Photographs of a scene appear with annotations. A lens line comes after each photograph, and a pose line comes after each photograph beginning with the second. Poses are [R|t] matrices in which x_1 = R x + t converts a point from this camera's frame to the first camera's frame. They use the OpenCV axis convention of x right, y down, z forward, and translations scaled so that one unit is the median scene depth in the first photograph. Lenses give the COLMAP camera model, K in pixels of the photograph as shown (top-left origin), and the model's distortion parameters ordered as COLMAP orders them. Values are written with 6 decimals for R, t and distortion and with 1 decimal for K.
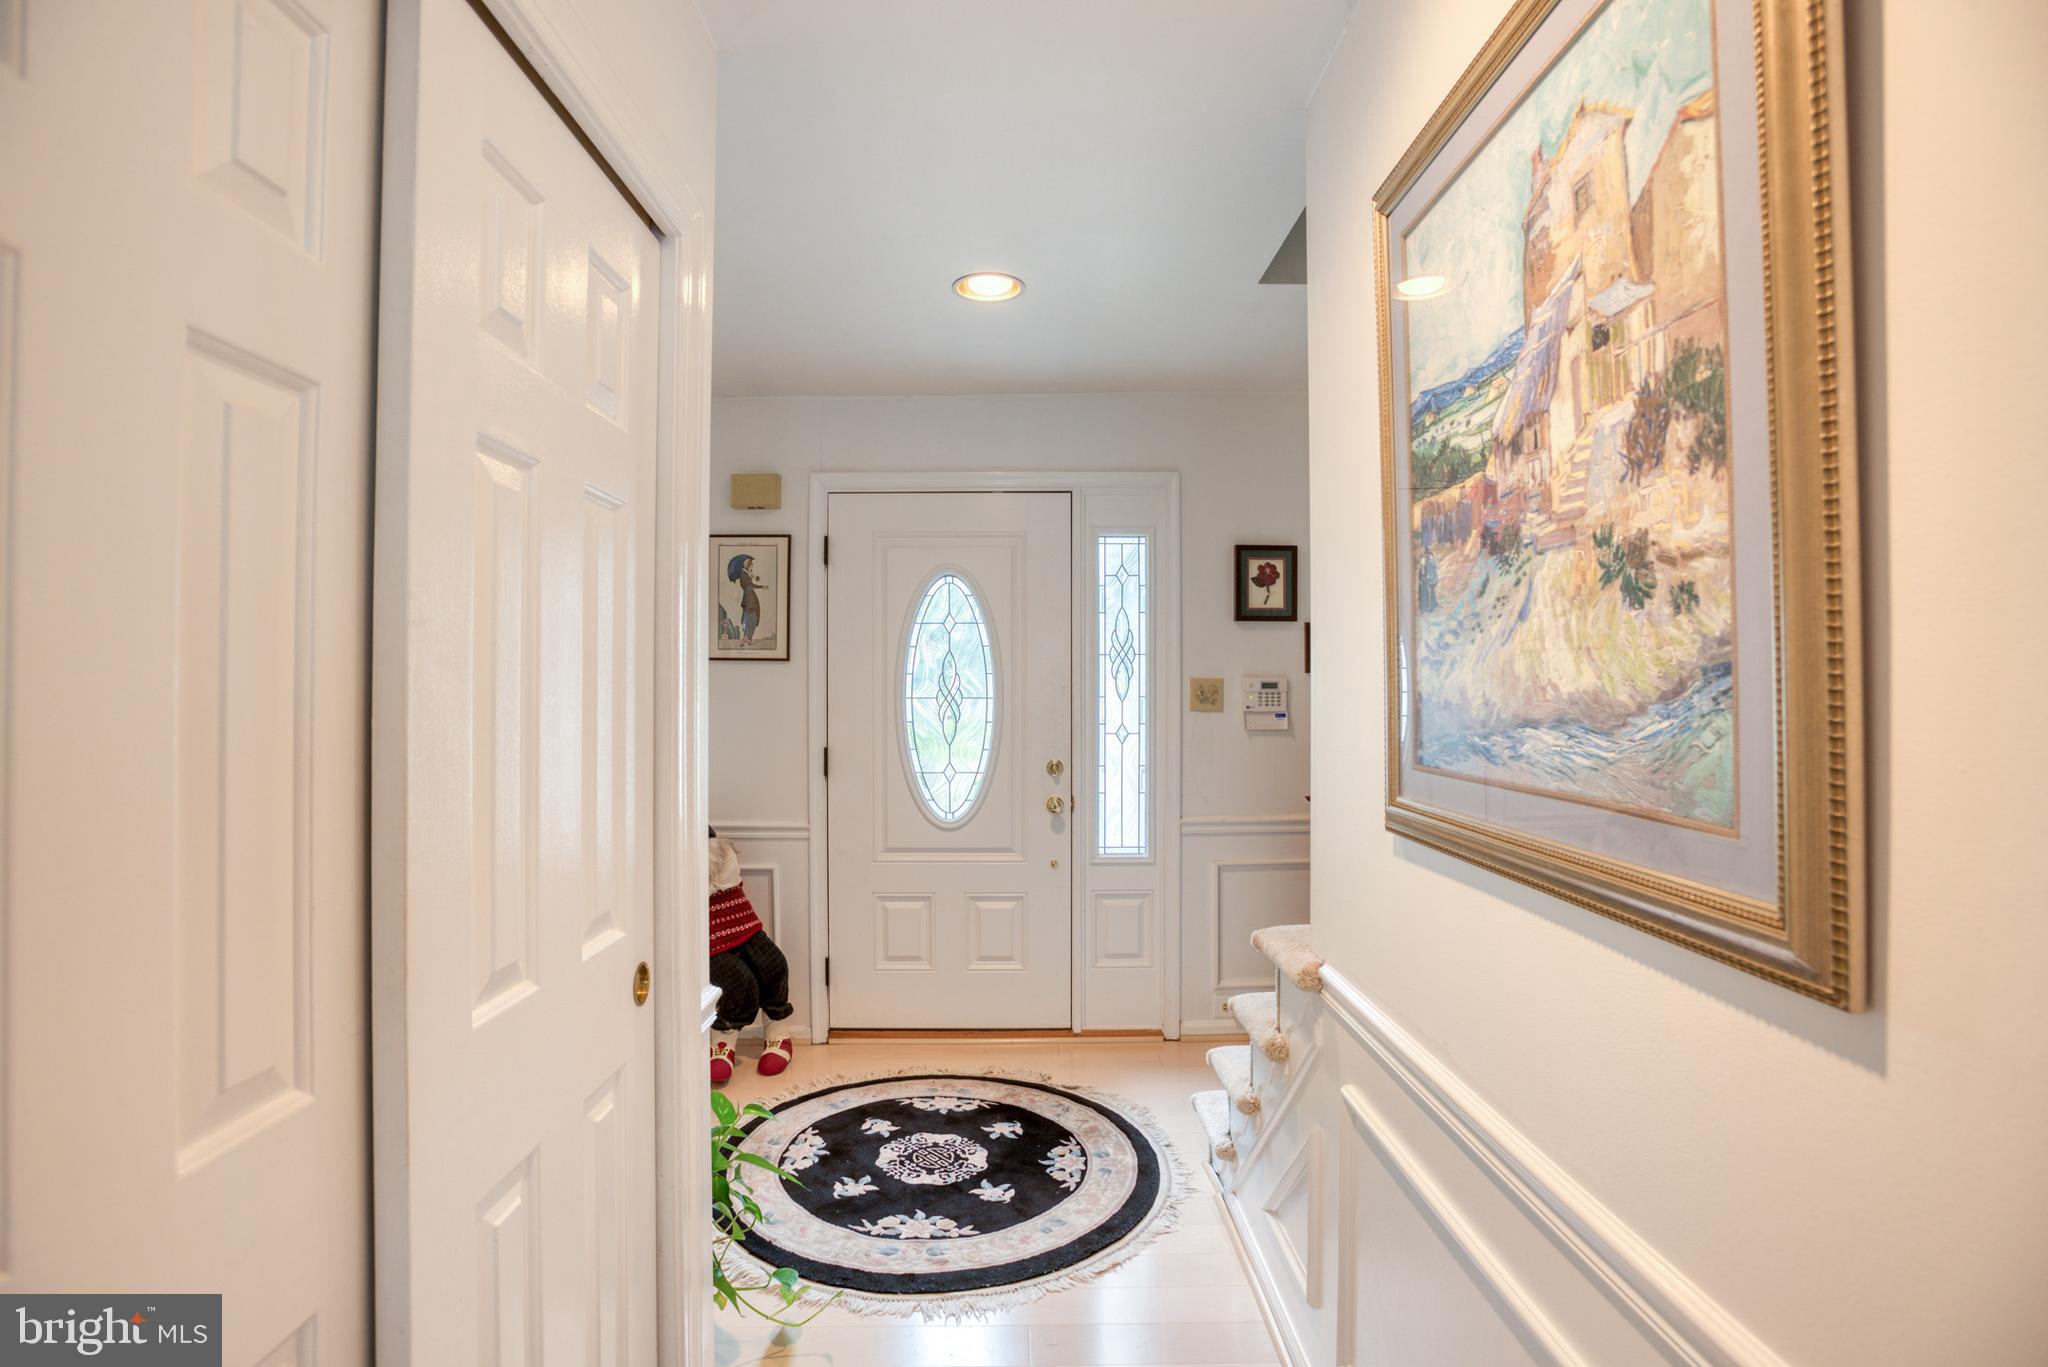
lens RADIAL K [[994.5, 0, 1014.4], [0, 994.5, 677.1], [0, 0, 1]] dist [-0.066318, 0.025695]
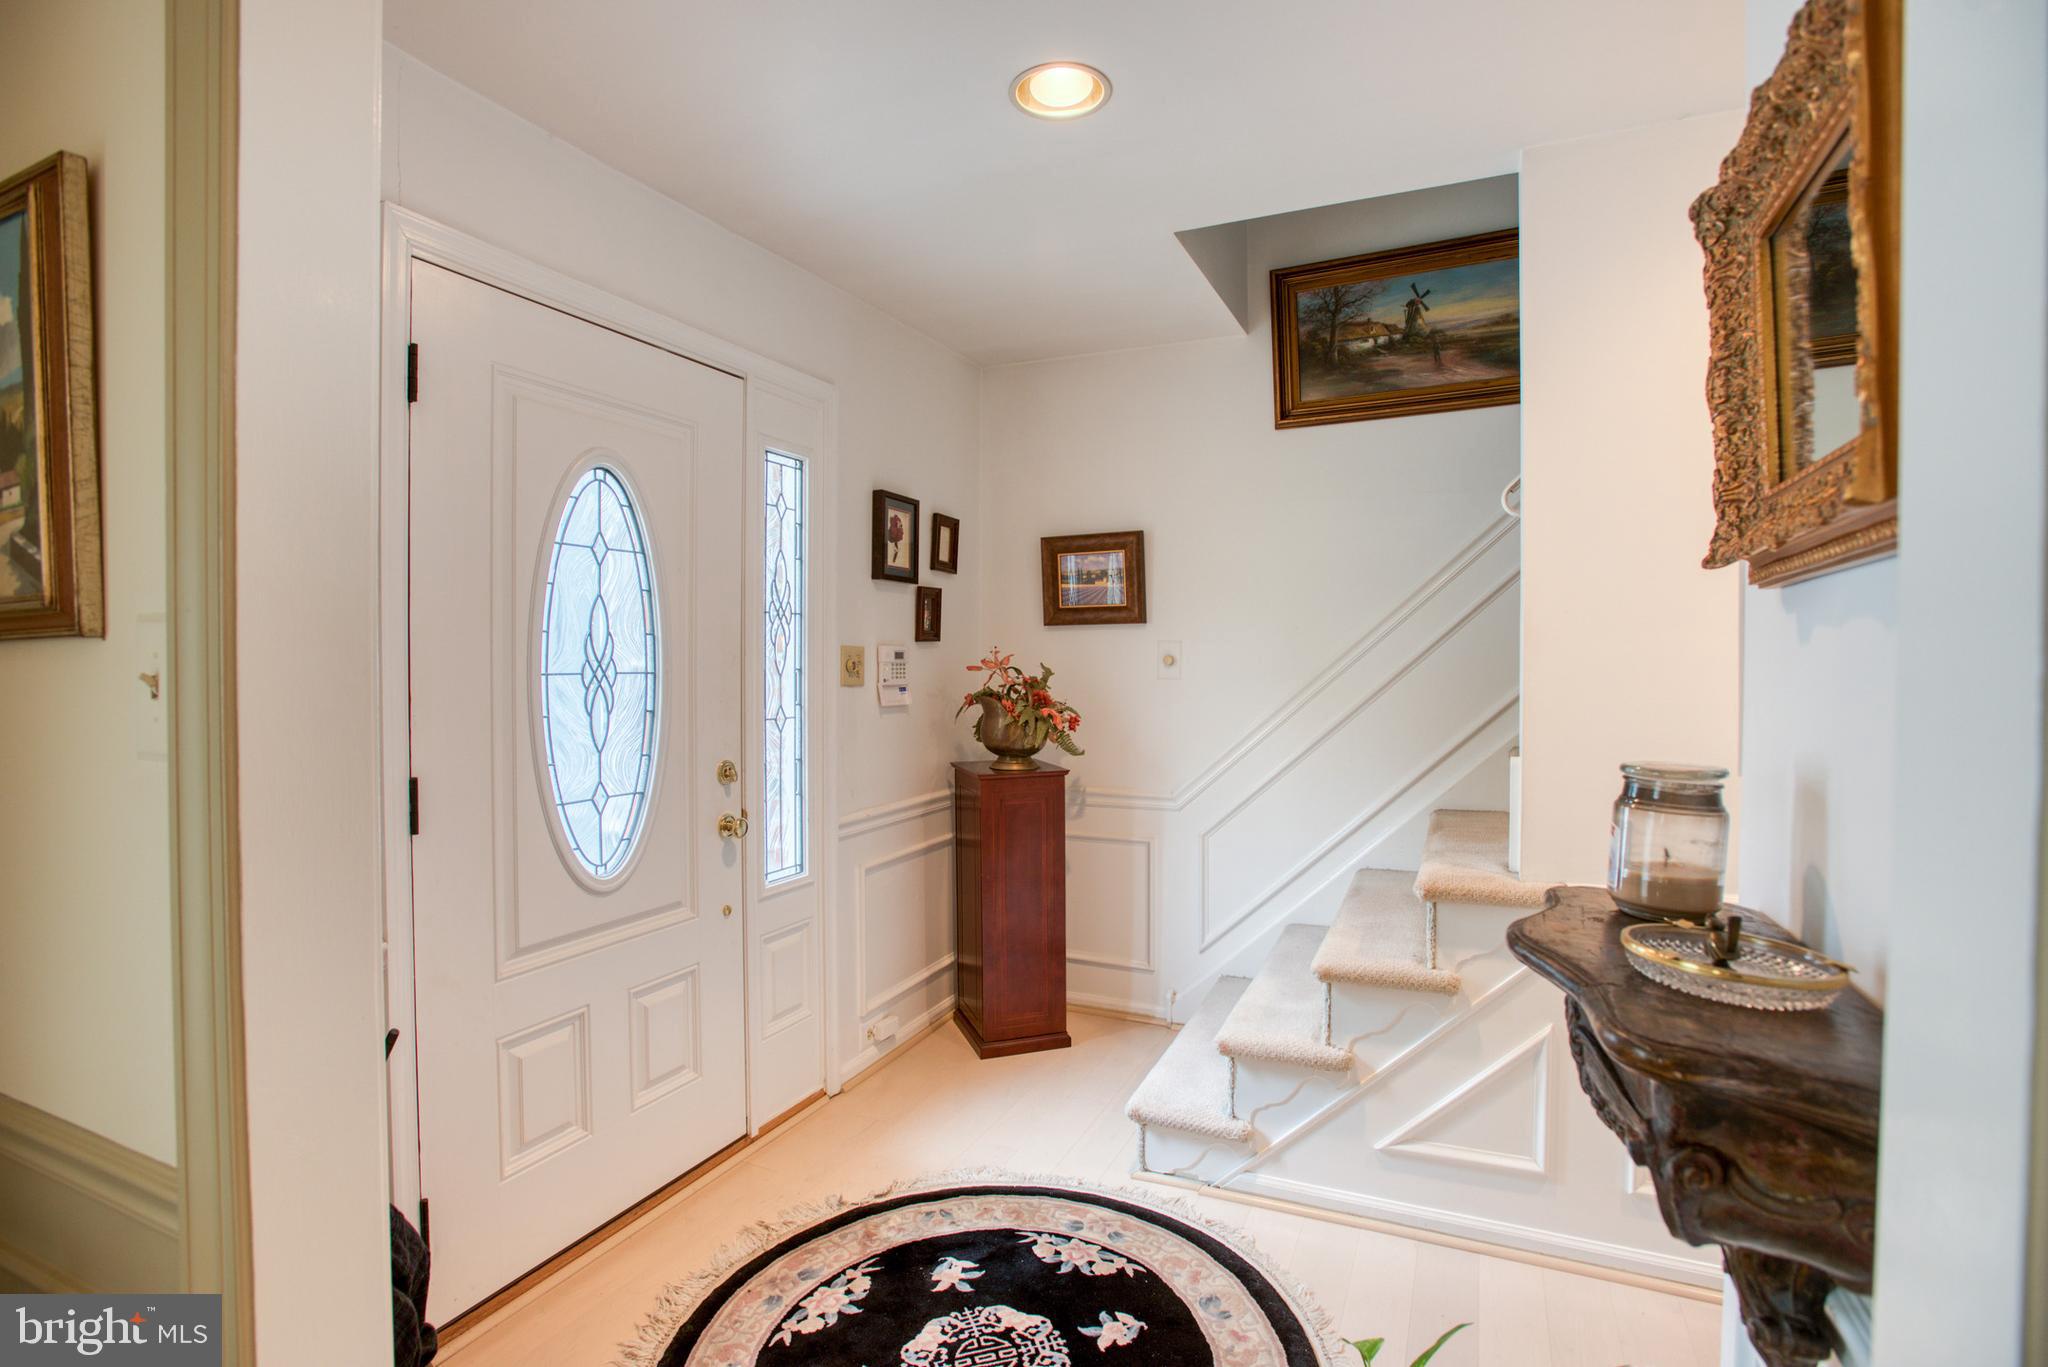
lens RADIAL K [[994.5, 0, 1018.7], [0, 994.5, 677.4], [0, 0, 1]] dist [-0.066318, 0.025695]
pose [[0.418725, -0.015240, 0.907985, -0.500179], [-0.011131, 0.999698, 0.021912, 0.007598], [-0.908045, -0.019282, 0.418429, 0.532252]]
